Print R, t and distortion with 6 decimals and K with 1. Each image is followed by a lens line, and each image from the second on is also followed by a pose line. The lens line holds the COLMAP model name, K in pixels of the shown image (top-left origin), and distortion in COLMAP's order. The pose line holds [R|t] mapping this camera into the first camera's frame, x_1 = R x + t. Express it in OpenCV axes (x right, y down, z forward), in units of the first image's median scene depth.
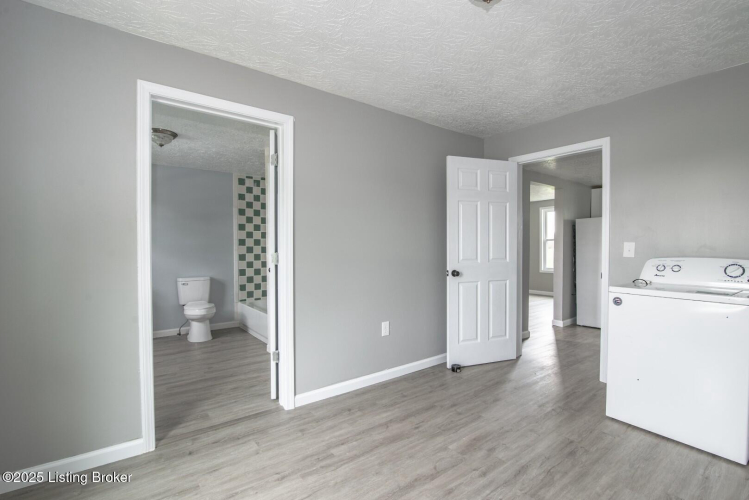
lens RADIAL K [[349.5, 0, 374.5], [0, 349.5, 250.0], [0, 0, 1]] dist [-0.000594, -0.000119]
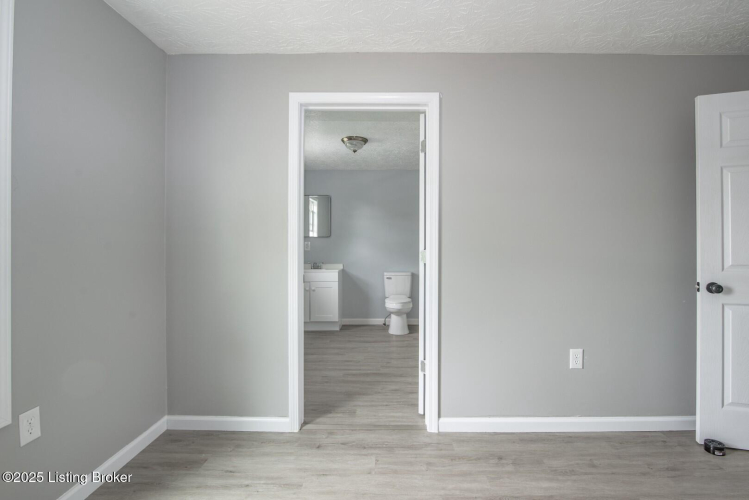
lens RADIAL K [[353.5, 0, 388.0], [0, 353.5, 241.4], [0, 0, 1]] dist [-0.010989, -0.000138]
pose [[0.793856, -0.001994, -0.608102, 0.190779], [-0.007496, 0.999887, -0.013065, -0.001112], [0.608059, 0.014930, 0.793751, 0.227800]]
